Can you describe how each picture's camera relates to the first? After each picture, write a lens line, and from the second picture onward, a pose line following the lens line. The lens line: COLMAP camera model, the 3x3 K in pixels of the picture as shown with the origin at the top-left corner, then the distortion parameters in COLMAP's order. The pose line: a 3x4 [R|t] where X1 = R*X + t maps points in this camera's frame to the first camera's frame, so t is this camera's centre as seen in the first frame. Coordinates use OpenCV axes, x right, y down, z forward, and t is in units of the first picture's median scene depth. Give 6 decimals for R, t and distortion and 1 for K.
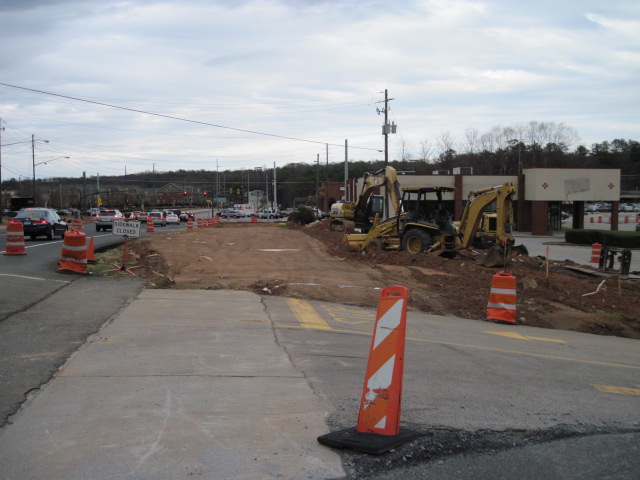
lens RADIAL K [[659.6, 0, 320.0], [0, 659.6, 240.0], [0, 0, 1]] dist [-0.104840, 0.032704]
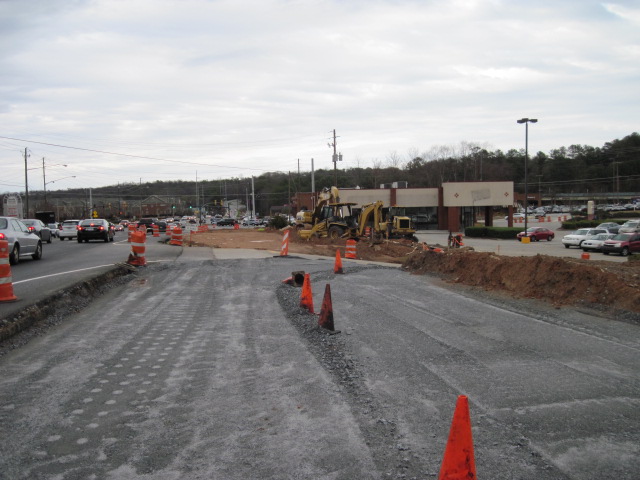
lens RADIAL K [[659.6, 0, 320.0], [0, 659.6, 240.0], [0, 0, 1]] dist [-0.104840, 0.032704]
pose [[0.999176, -0.022612, 0.033706, 0.012119], [0.022983, 0.999679, -0.010655, 0.012794], [-0.033454, 0.011421, 0.999375, -0.261988]]
